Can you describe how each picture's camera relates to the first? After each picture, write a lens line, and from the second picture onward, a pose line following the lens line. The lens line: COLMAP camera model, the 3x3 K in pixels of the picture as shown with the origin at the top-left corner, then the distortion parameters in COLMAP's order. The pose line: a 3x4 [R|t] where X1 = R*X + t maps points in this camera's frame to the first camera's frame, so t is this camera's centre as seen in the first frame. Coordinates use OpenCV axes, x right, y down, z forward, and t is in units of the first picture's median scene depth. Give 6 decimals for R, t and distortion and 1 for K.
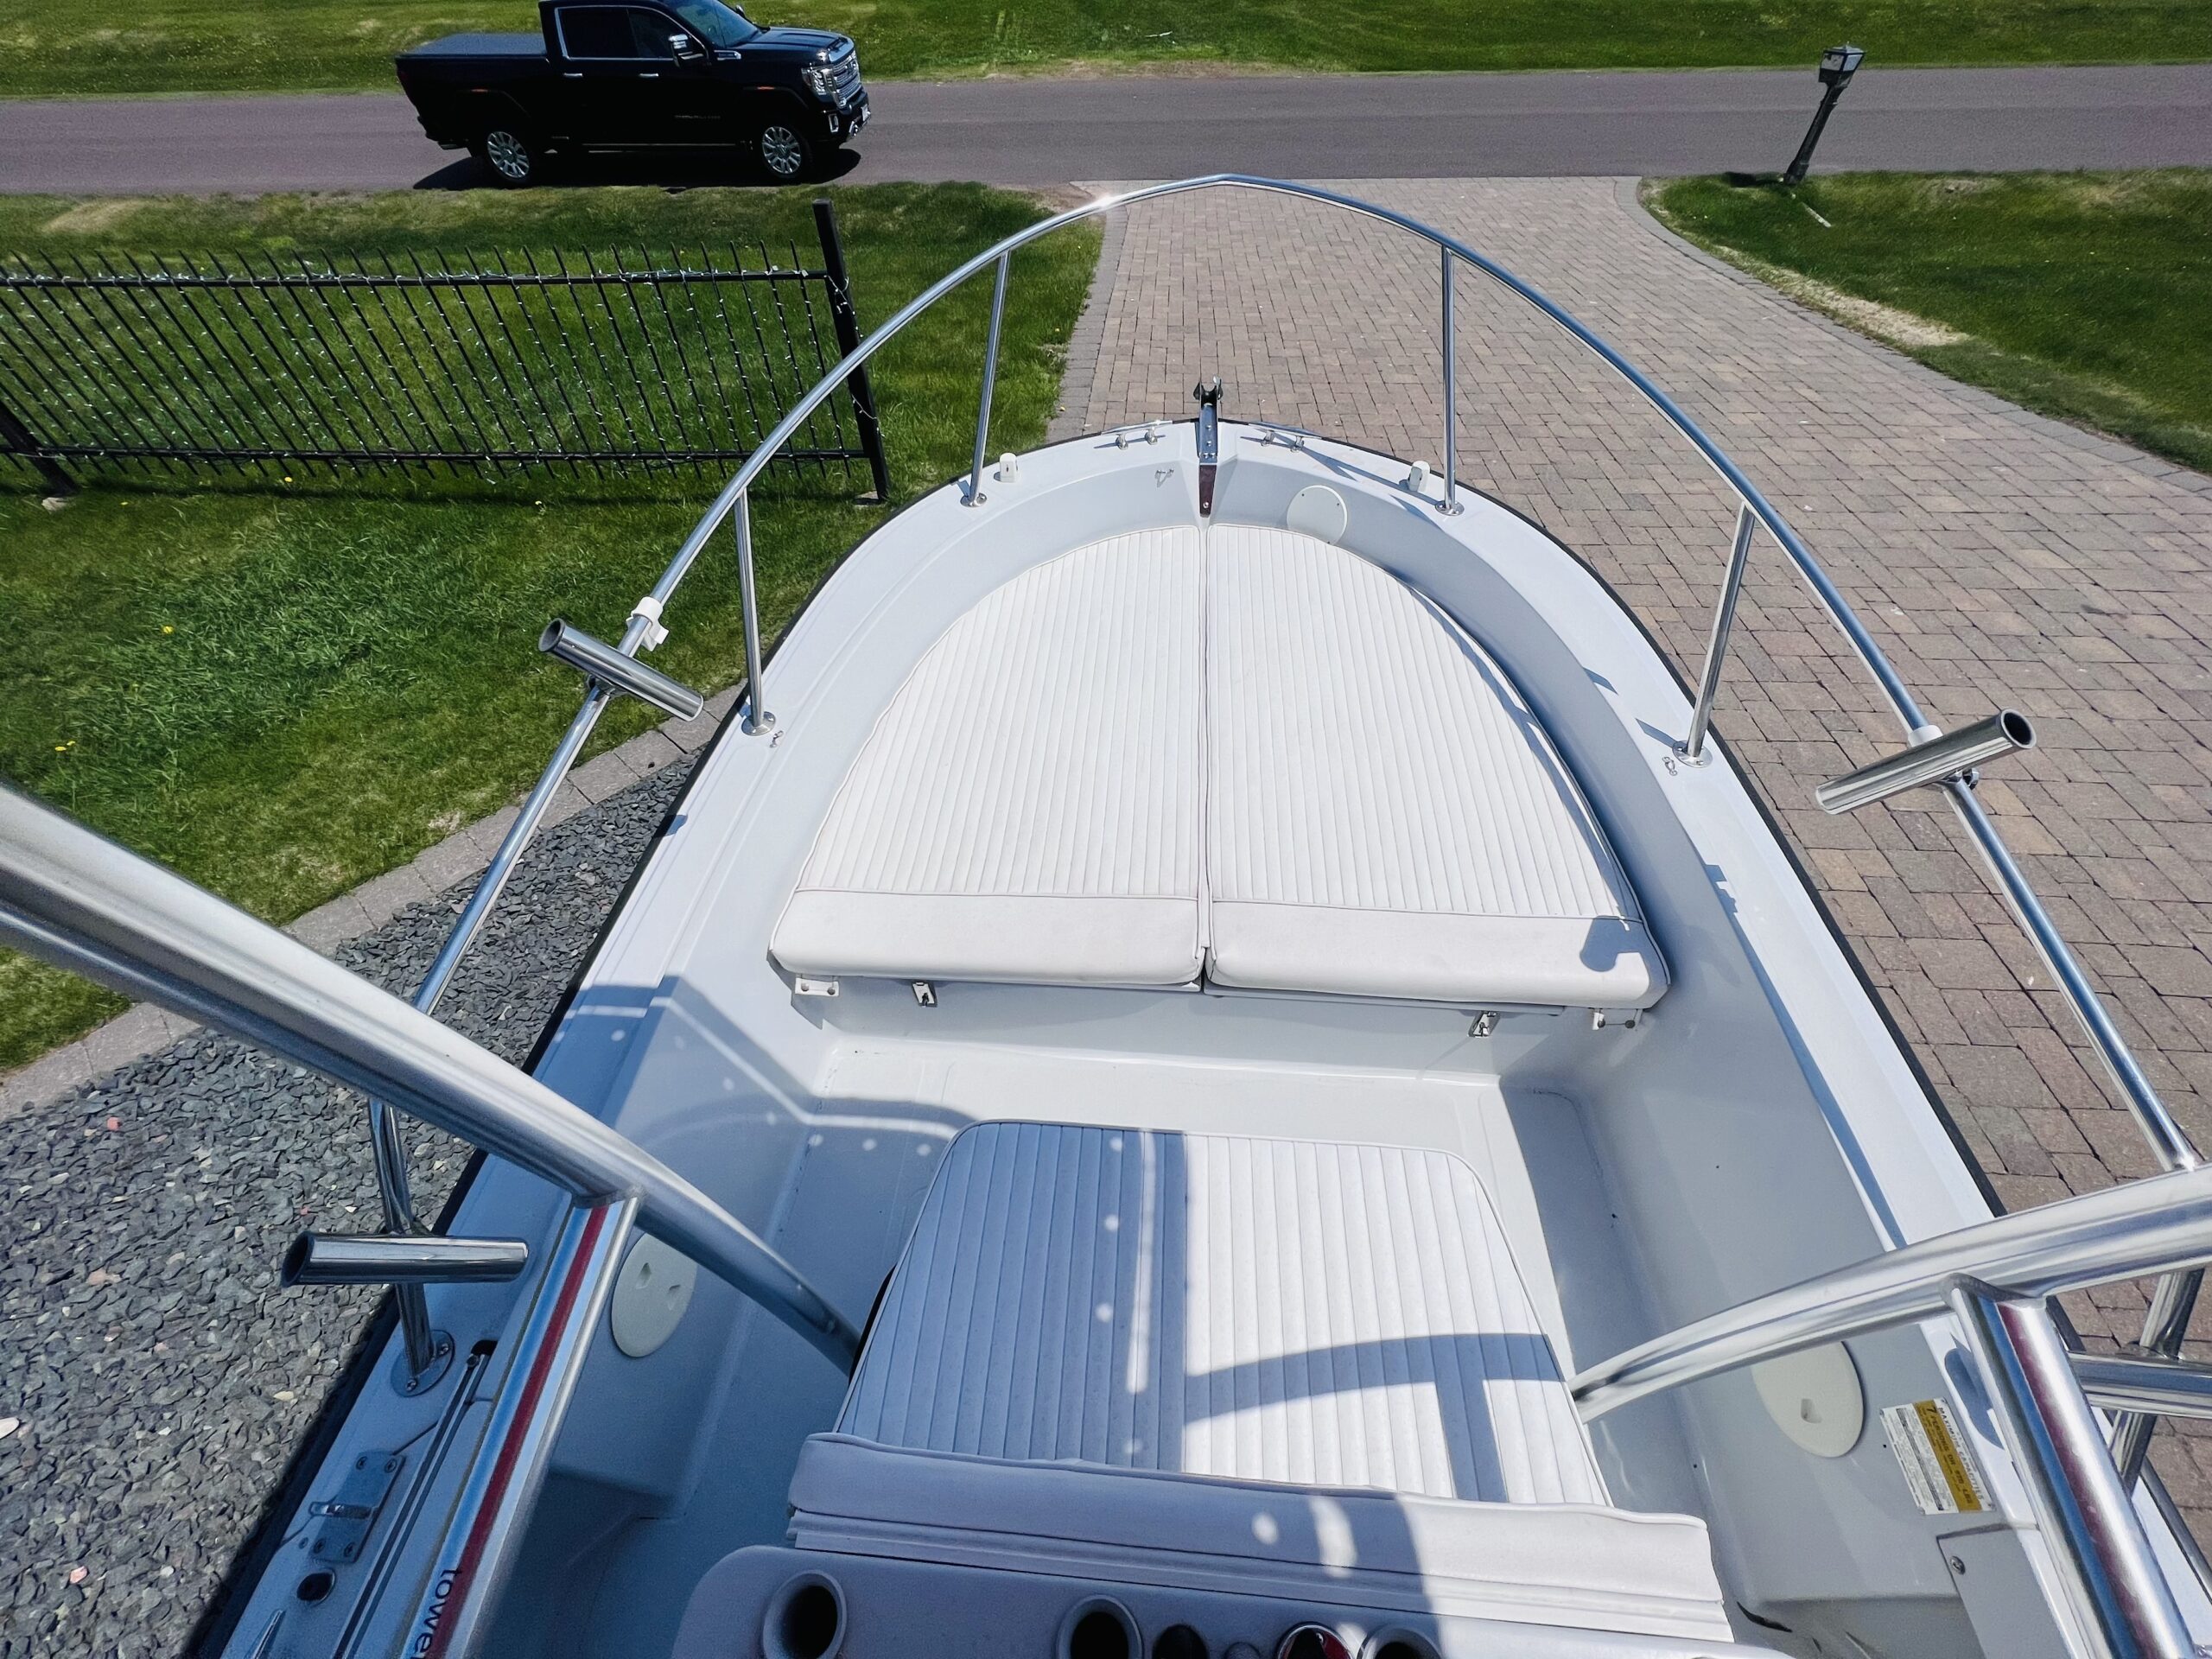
lens RADIAL K [[884.6, 0, 1106.0], [0, 884.6, 829.5], [0, 0, 1]] dist [0.000032, -0.000457]
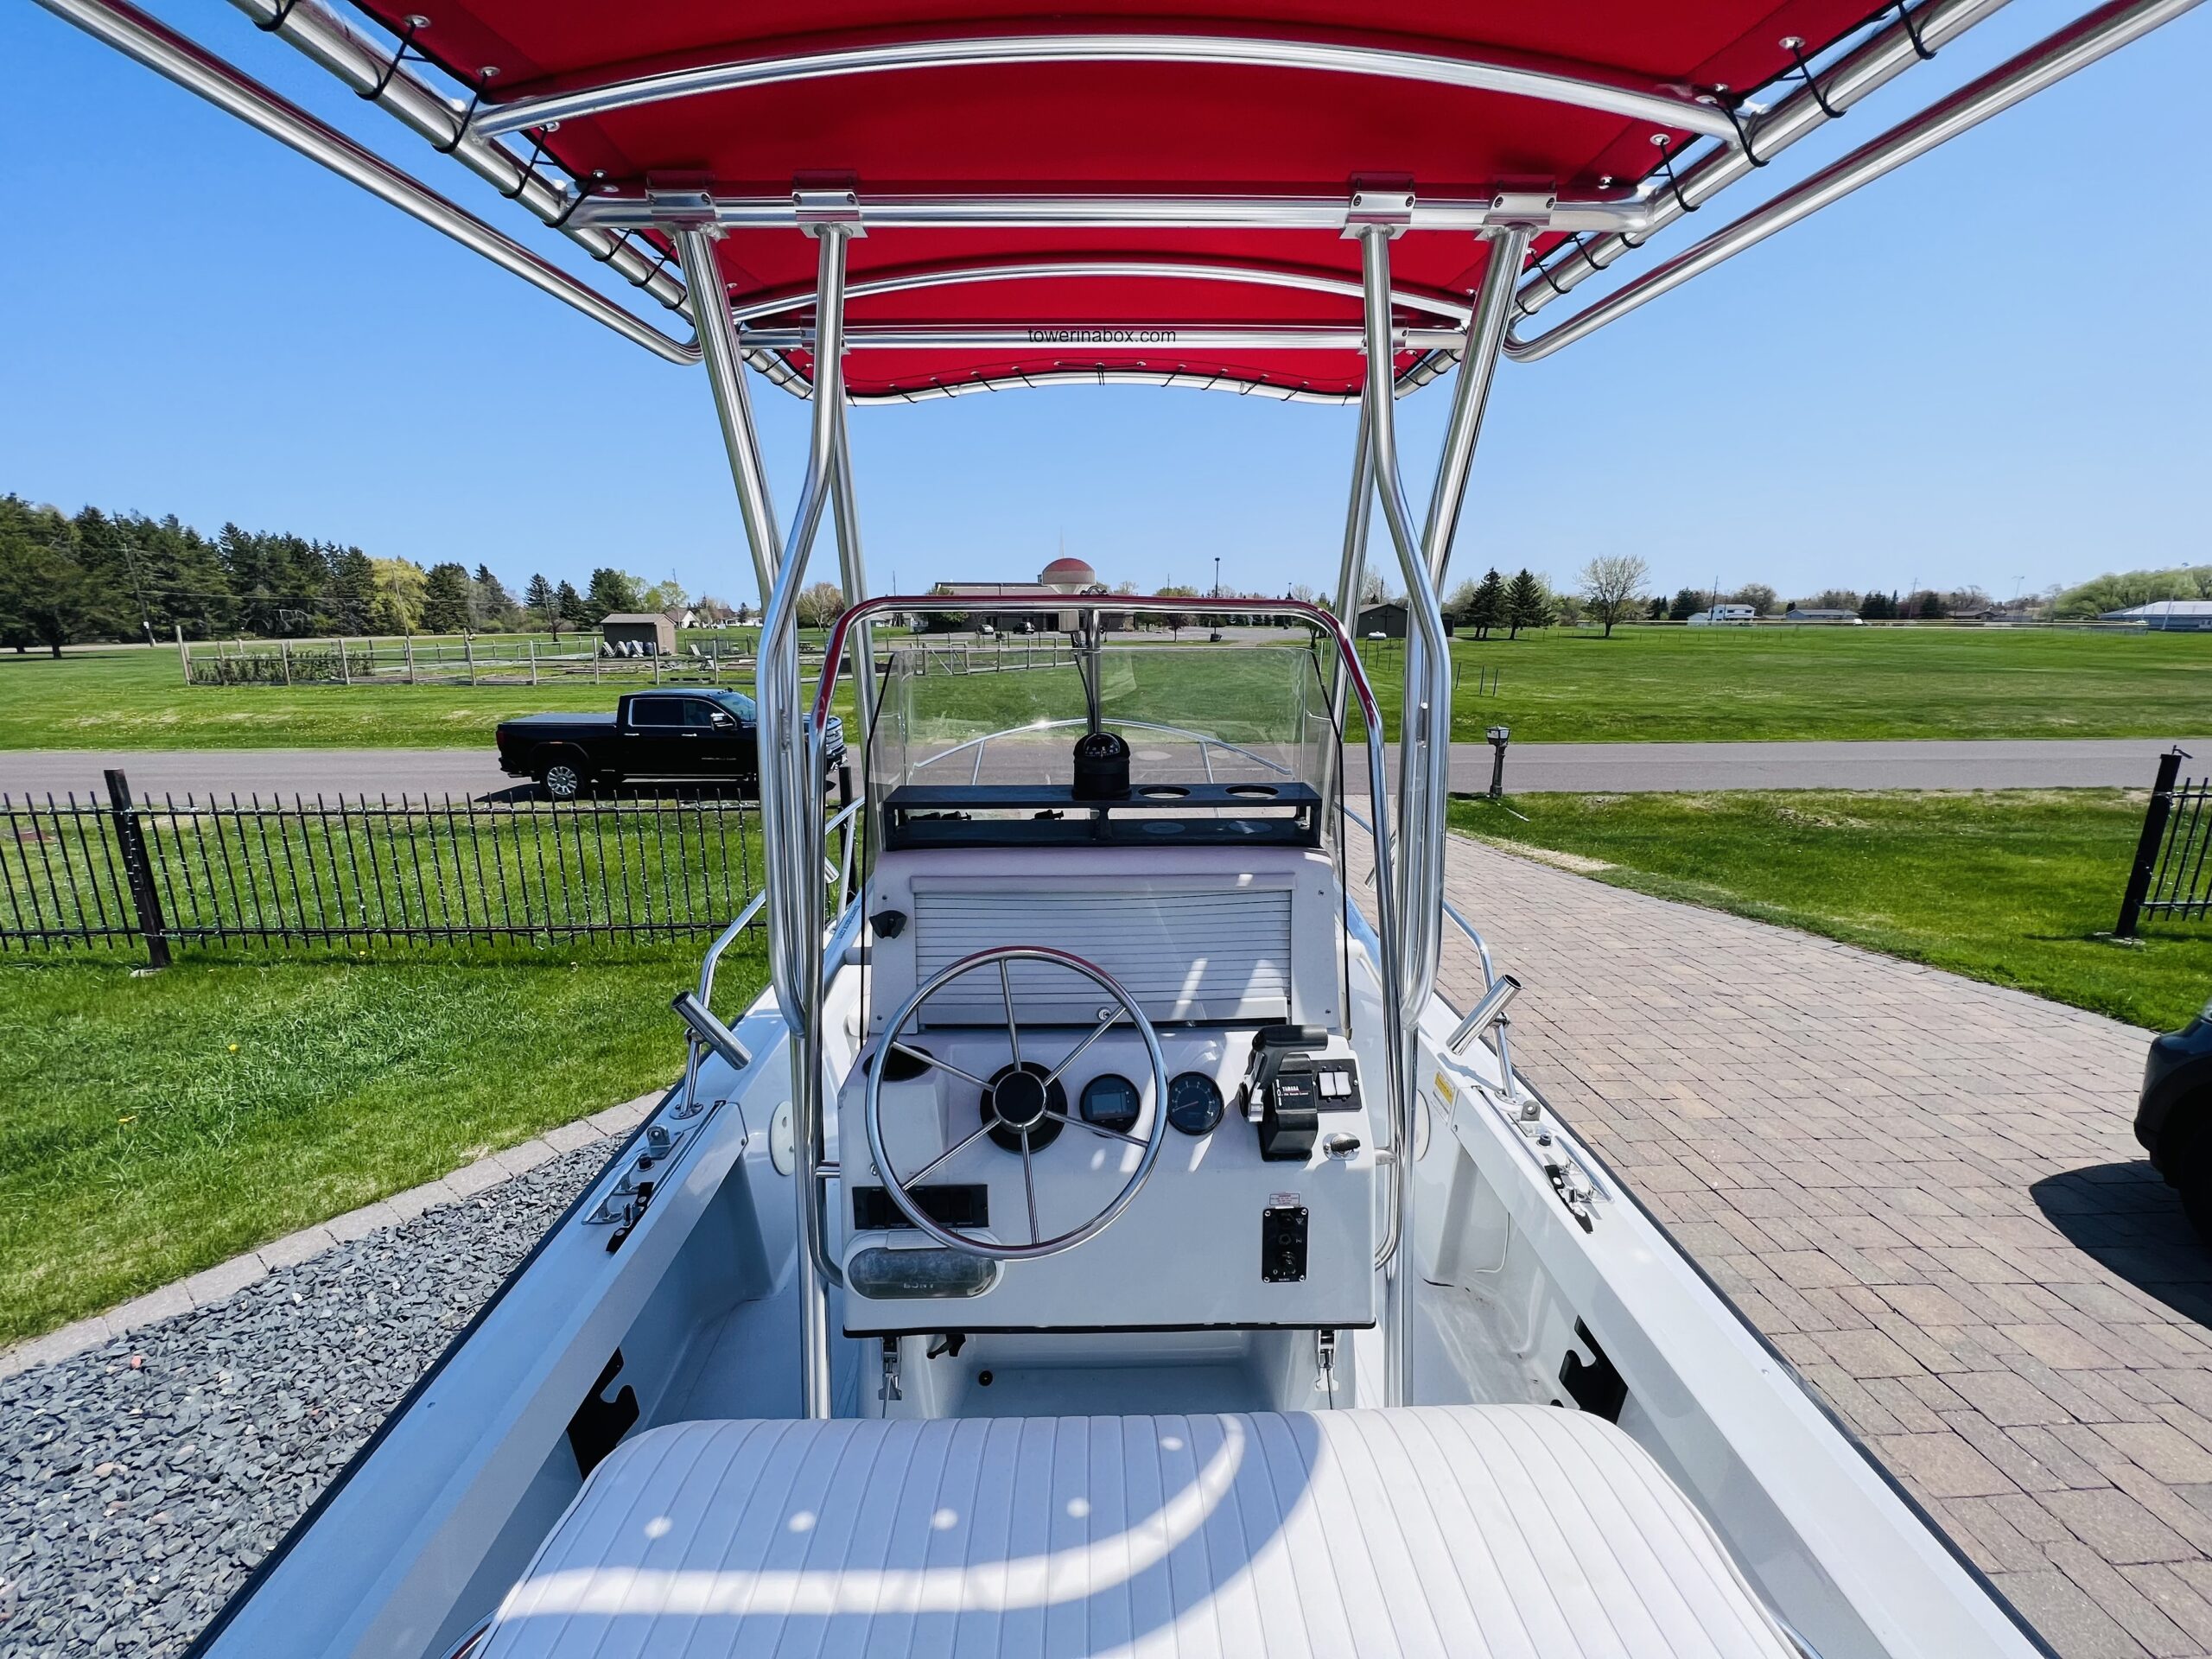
lens RADIAL K [[884.6, 0, 1106.0], [0, 884.6, 829.5], [0, 0, 1]] dist [0.000032, -0.000457]
pose [[0.994882, -0.001518, 0.101037, -0.012554], [0.060437, 0.810273, -0.582928, 0.222473], [-0.080982, 0.586051, 0.806217, -0.164236]]
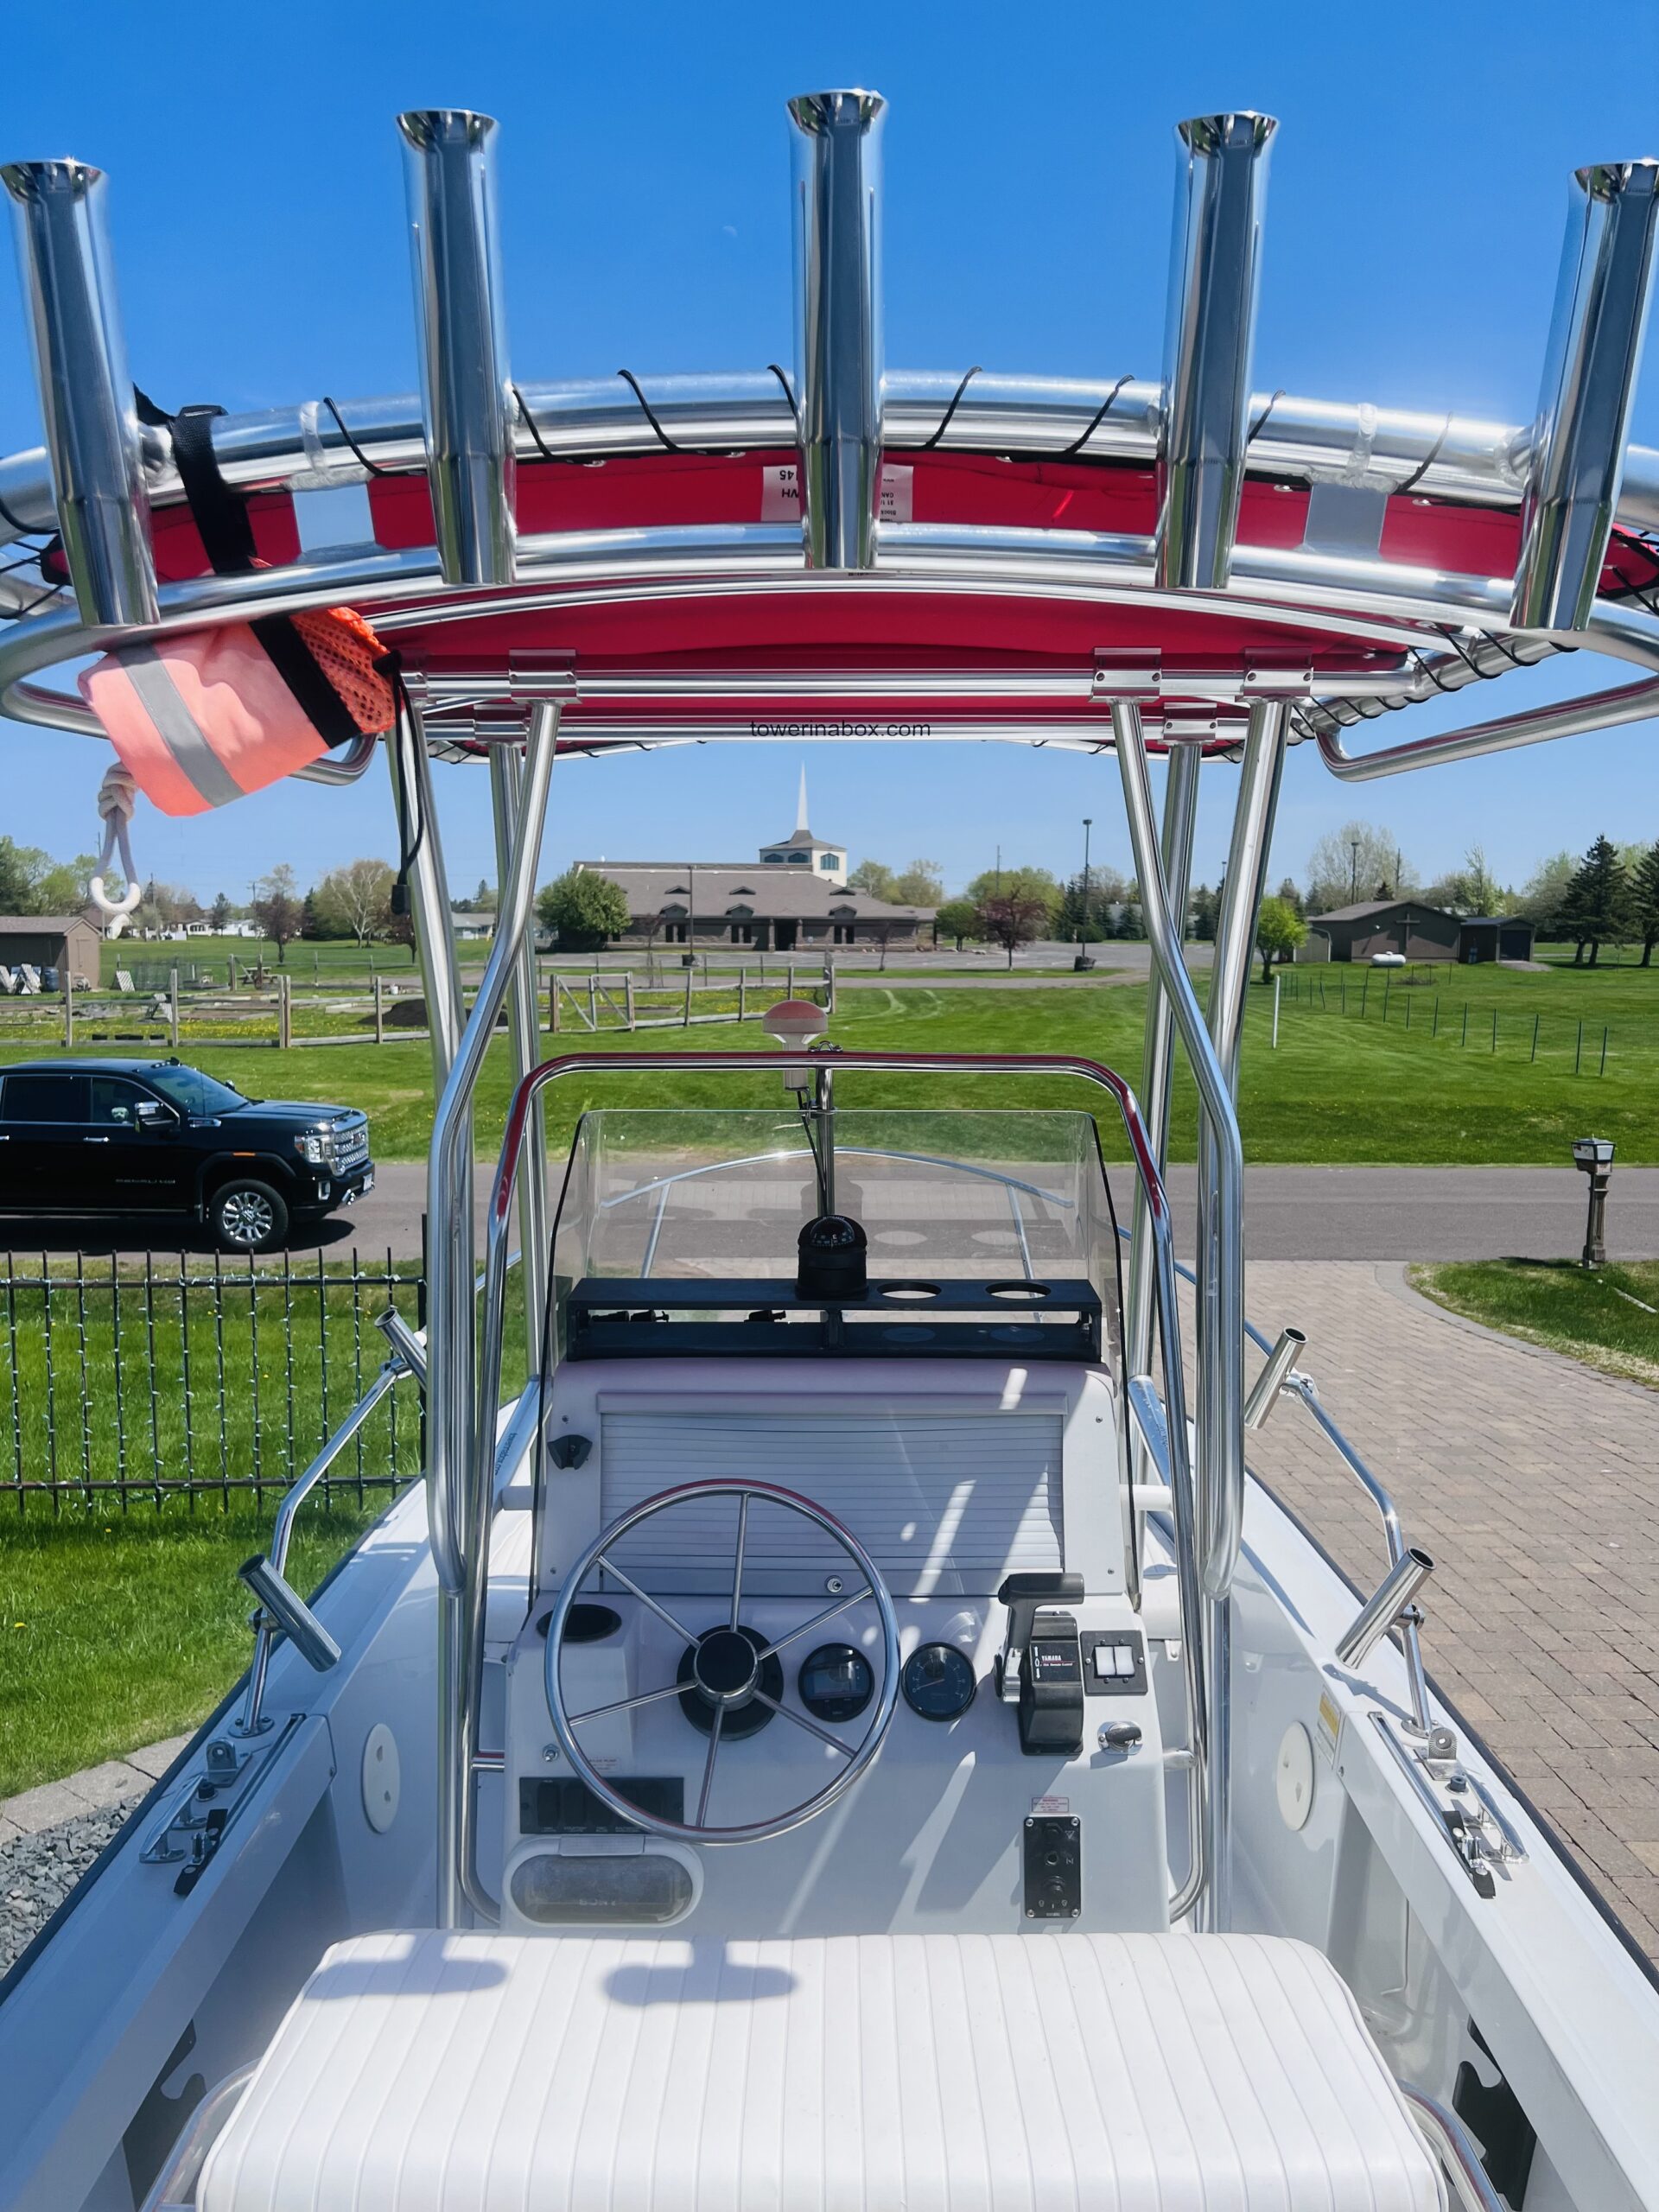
lens RADIAL K [[1668.8, 0, 829.5], [0, 1668.8, 1106.0], [0, 0, 1]] dist [0.012280, 0.008012]
pose [[0.997500, 0.017032, 0.068584, -0.015705], [0.034368, 0.731097, -0.681408, 0.294173], [-0.061747, 0.682061, 0.728684, -0.271125]]
